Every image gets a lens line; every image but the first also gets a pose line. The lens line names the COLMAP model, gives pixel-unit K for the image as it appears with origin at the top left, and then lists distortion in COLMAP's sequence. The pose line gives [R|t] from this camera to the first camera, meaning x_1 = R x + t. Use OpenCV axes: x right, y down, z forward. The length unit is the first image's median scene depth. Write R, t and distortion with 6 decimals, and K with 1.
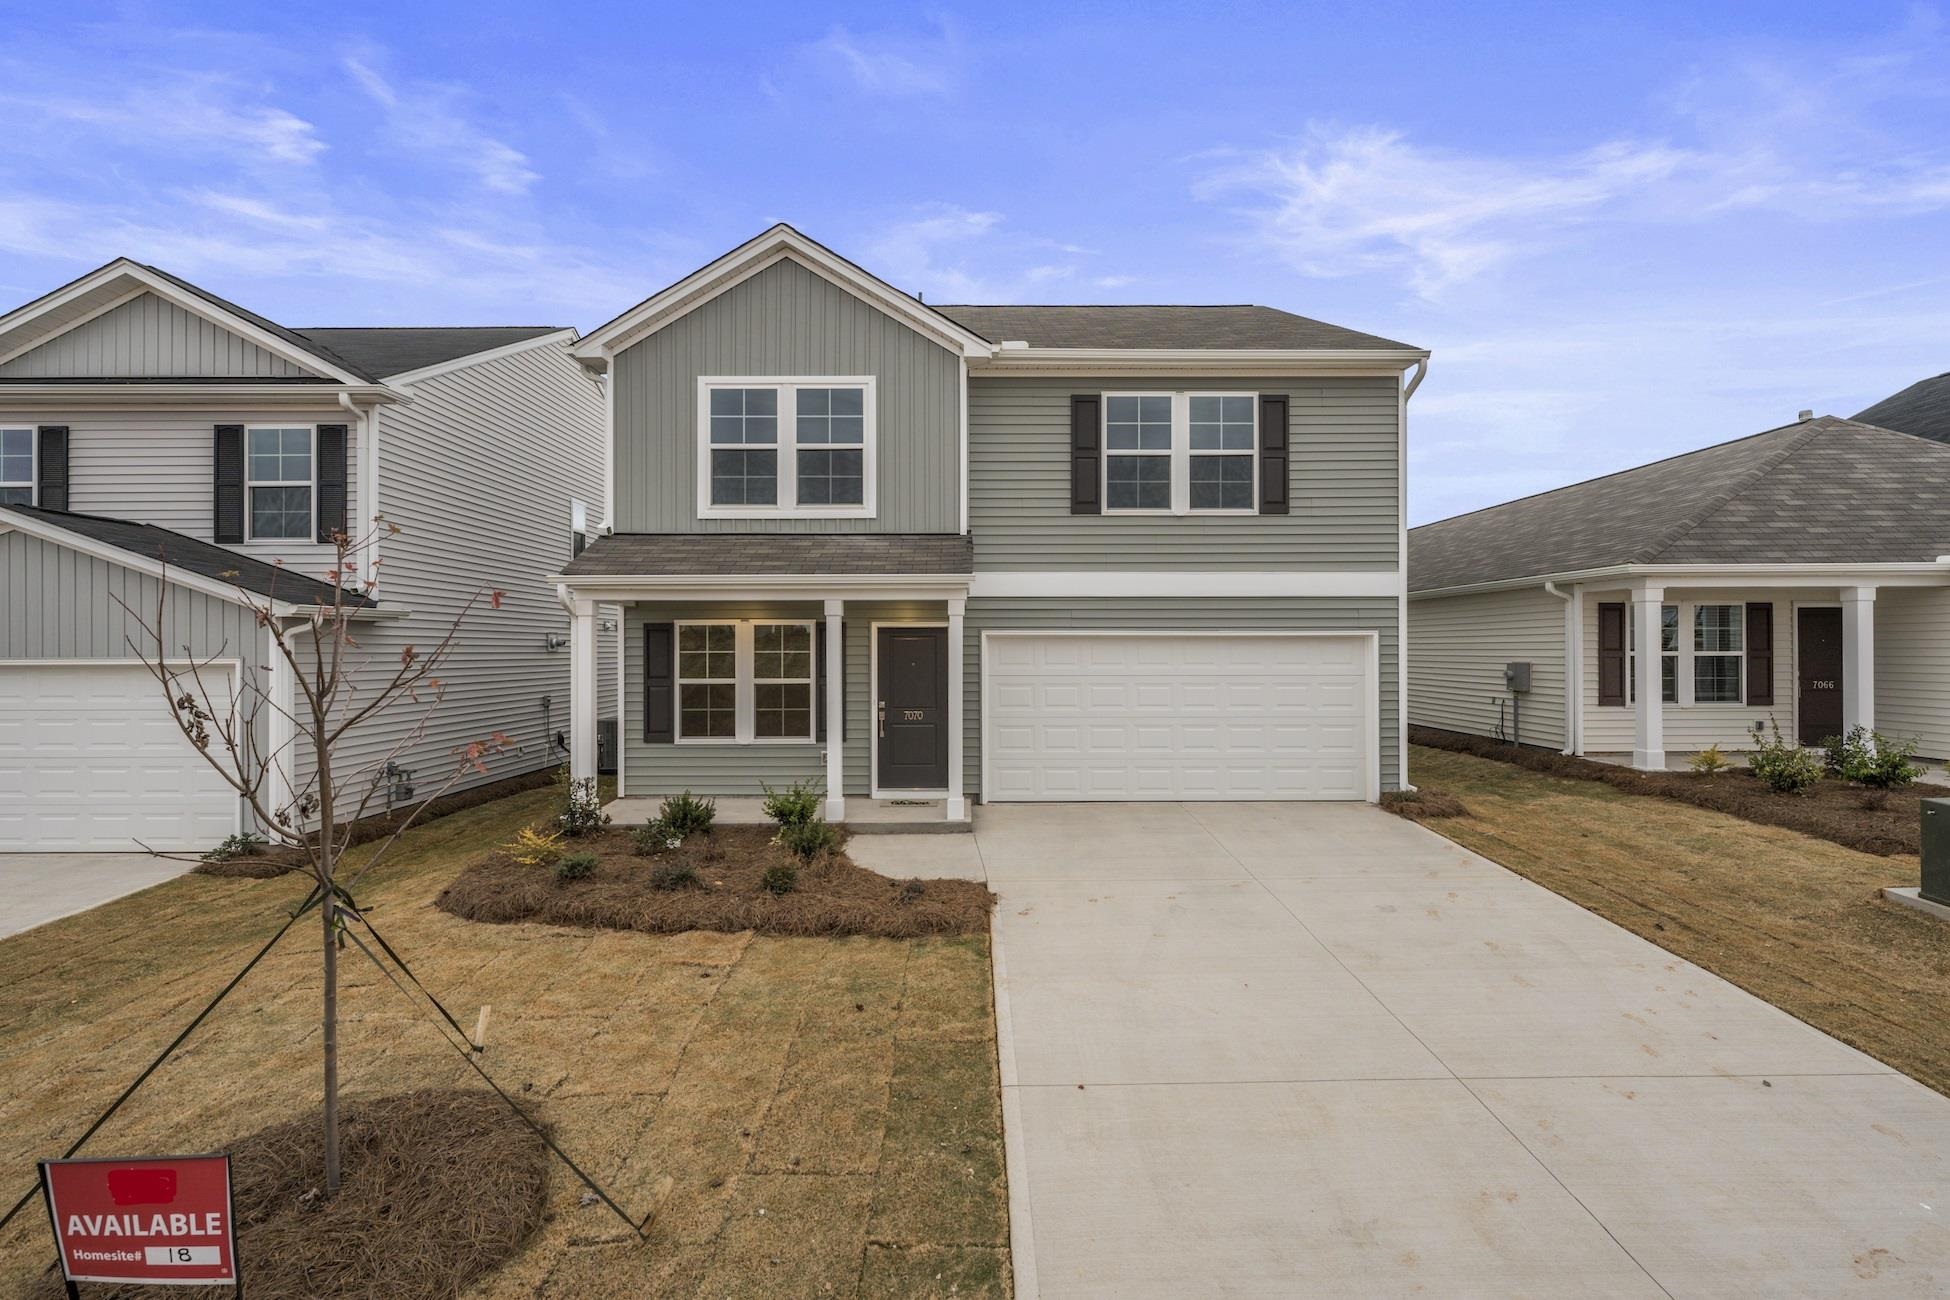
lens RADIAL K [[861.4, 0, 973.0], [0, 861.4, 601.0], [0, 0, 1]] dist [-0.000435, -0.000130]
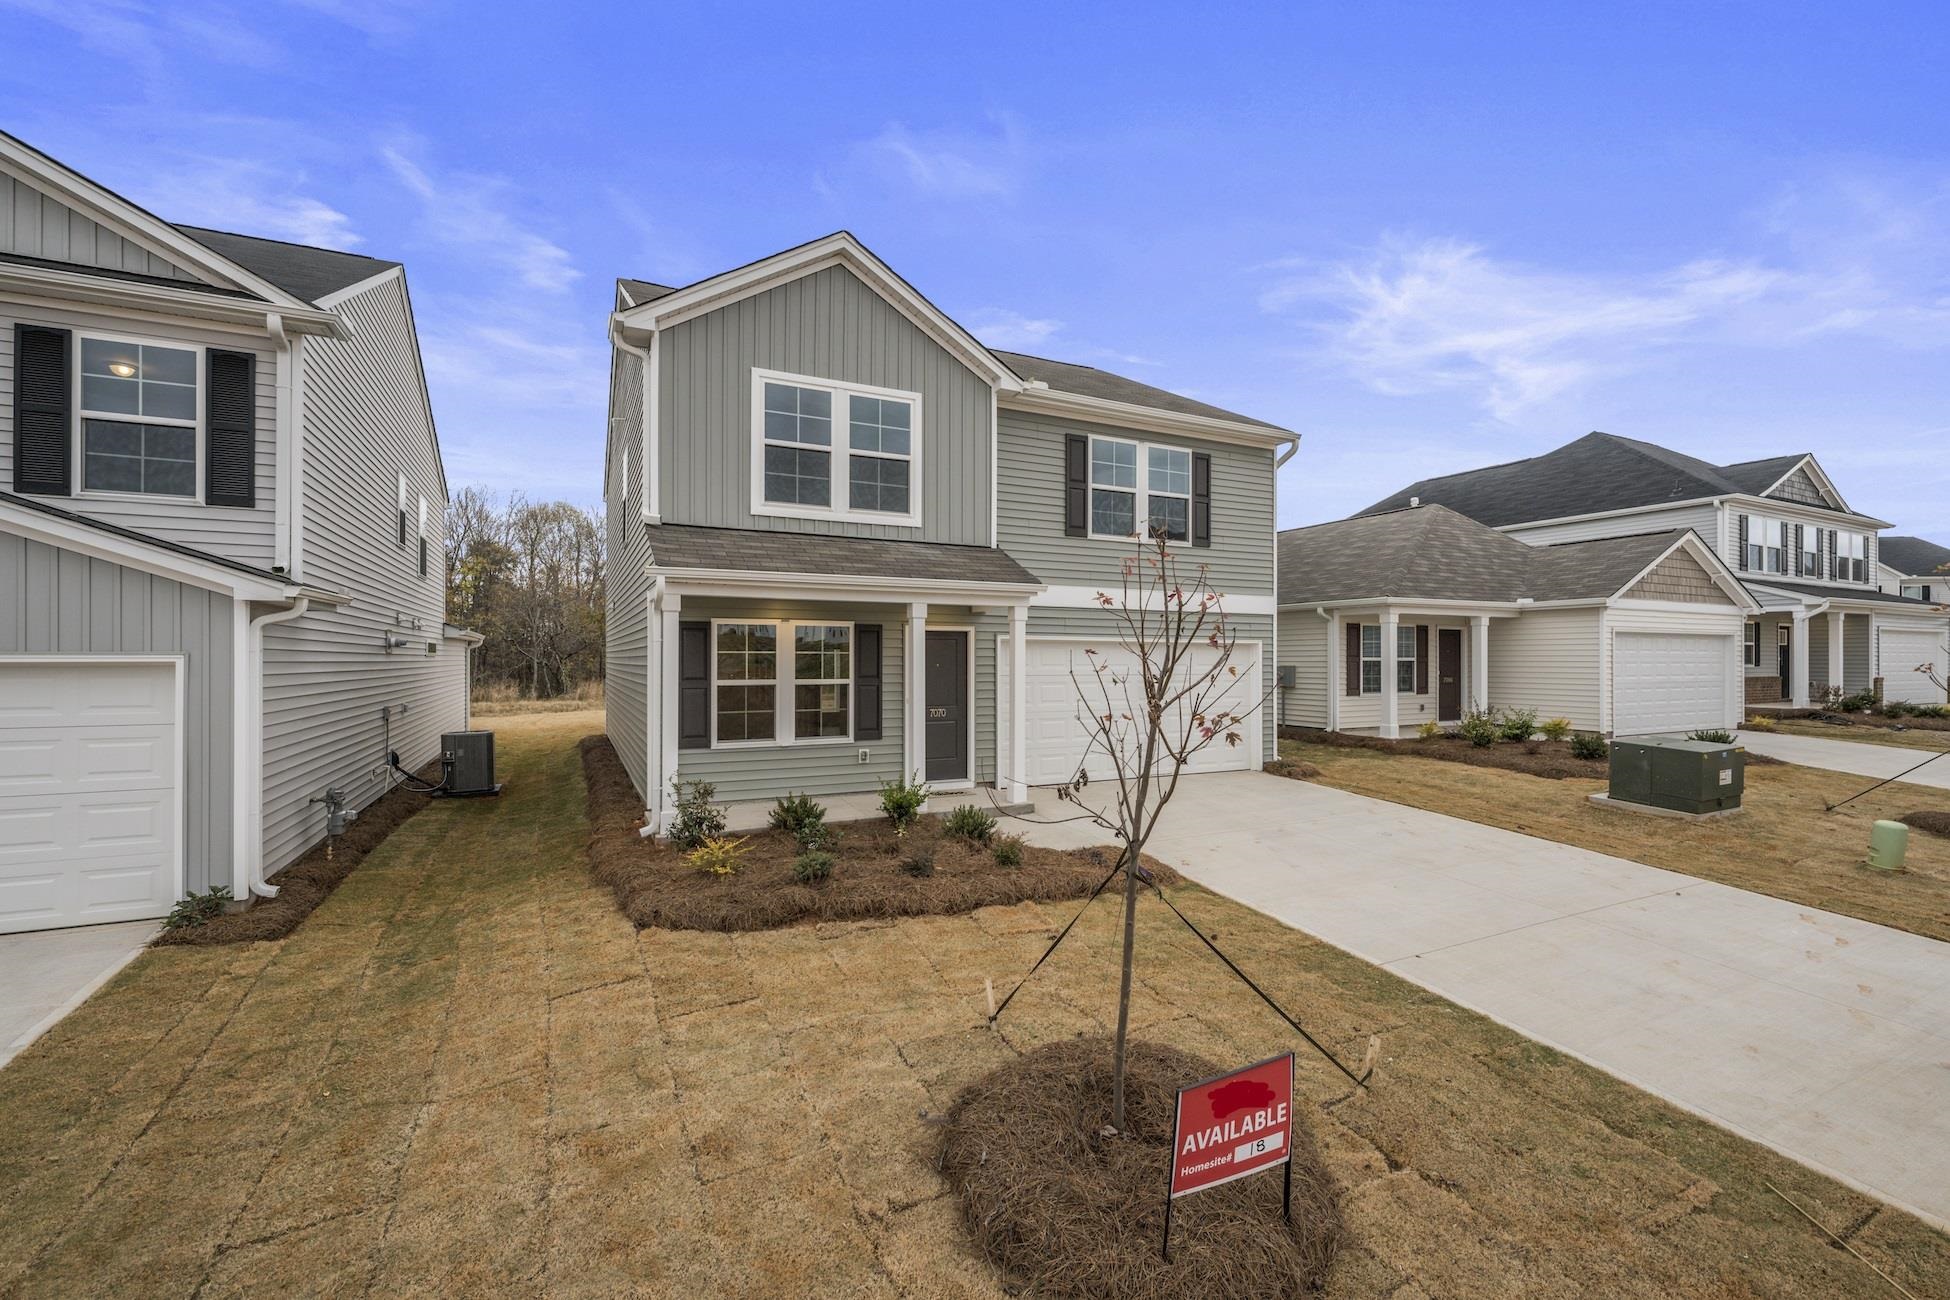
lens RADIAL K [[837.4, 0, 981.2], [0, 837.4, 610.5], [0, 0, 1]] dist [-0.000861, -0.000170]
pose [[0.894759, 0.029962, 0.445543, -0.494534], [-0.028529, 0.999544, -0.009924, 0.014131], [-0.445637, -0.003831, 0.895206, 0.041352]]
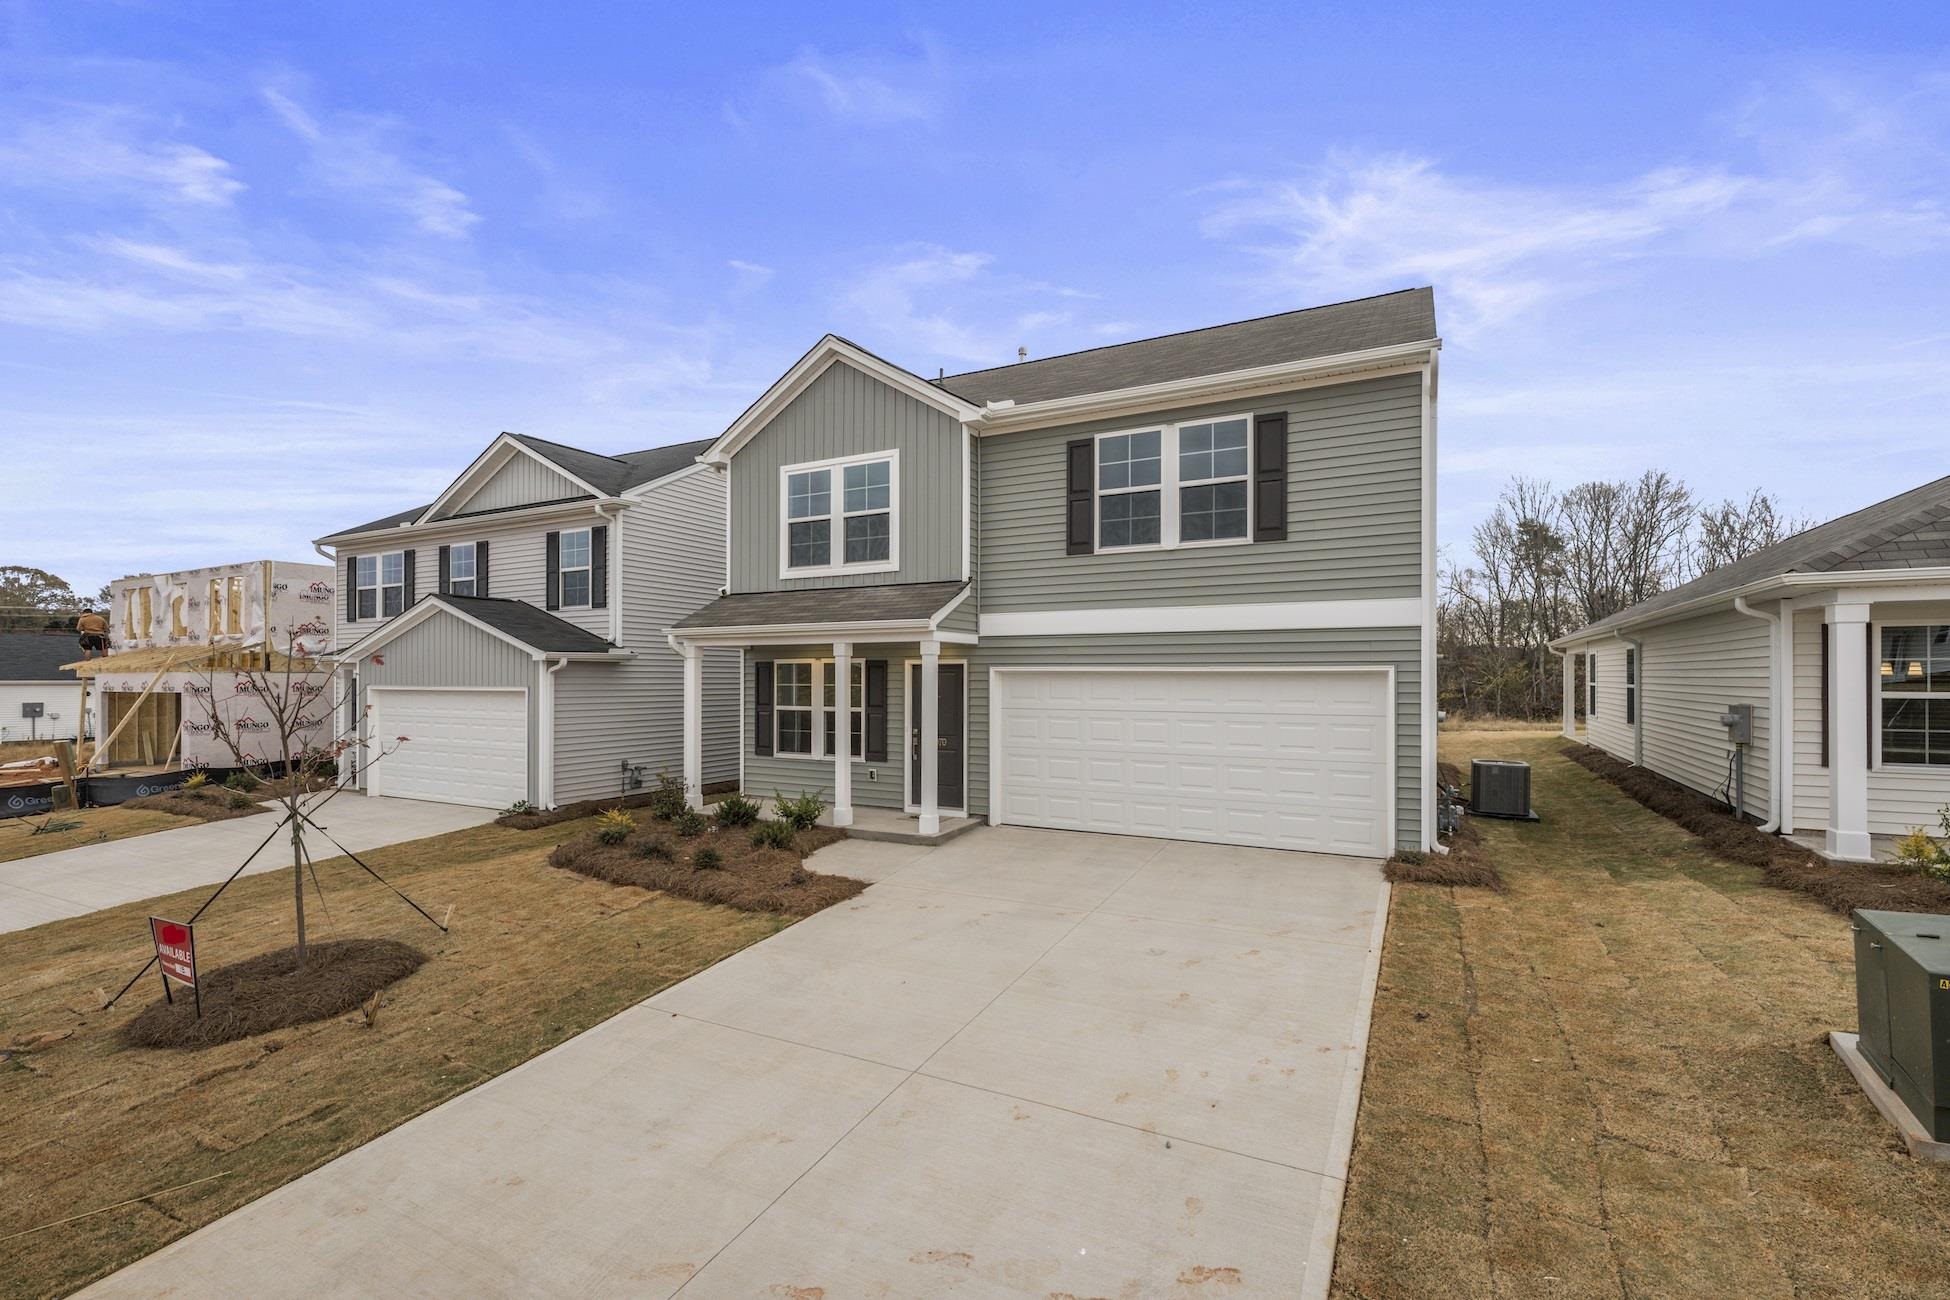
lens RADIAL K [[867.6, 0, 958.2], [0, 867.6, 624.6], [0, 0, 1]] dist [-0.001116, -0.001212]
pose [[0.873891, -0.026823, -0.485381, 0.515959], [0.025393, 0.999632, -0.009525, -0.010332], [0.485458, -0.004001, 0.874251, 0.012991]]
